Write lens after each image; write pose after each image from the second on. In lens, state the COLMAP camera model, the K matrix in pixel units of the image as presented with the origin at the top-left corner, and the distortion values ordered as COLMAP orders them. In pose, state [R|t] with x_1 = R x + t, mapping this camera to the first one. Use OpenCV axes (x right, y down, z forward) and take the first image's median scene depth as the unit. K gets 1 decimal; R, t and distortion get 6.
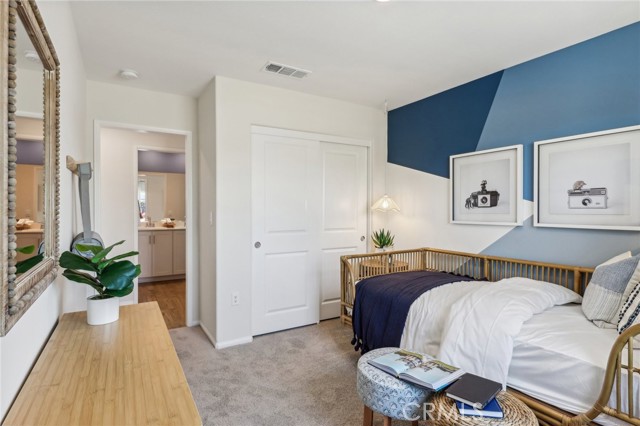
lens RADIAL K [[329.5, 0, 321.3], [0, 329.5, 211.5], [0, 0, 1]] dist [0.011082, -0.001738]
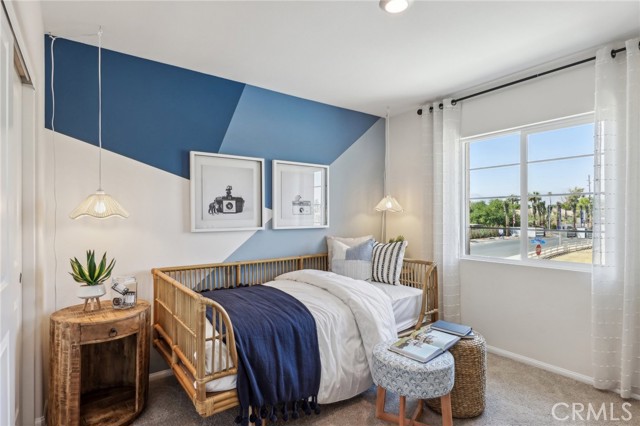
lens RADIAL K [[329.5, 0, 322.0], [0, 329.5, 214.8], [0, 0, 1]] dist [0.011082, -0.001738]
pose [[-0.072640, 0.001925, 0.997356, -0.513972], [0.012036, 0.999927, -0.001053, -0.004208], [-0.997286, 0.011927, -0.072658, 0.825023]]
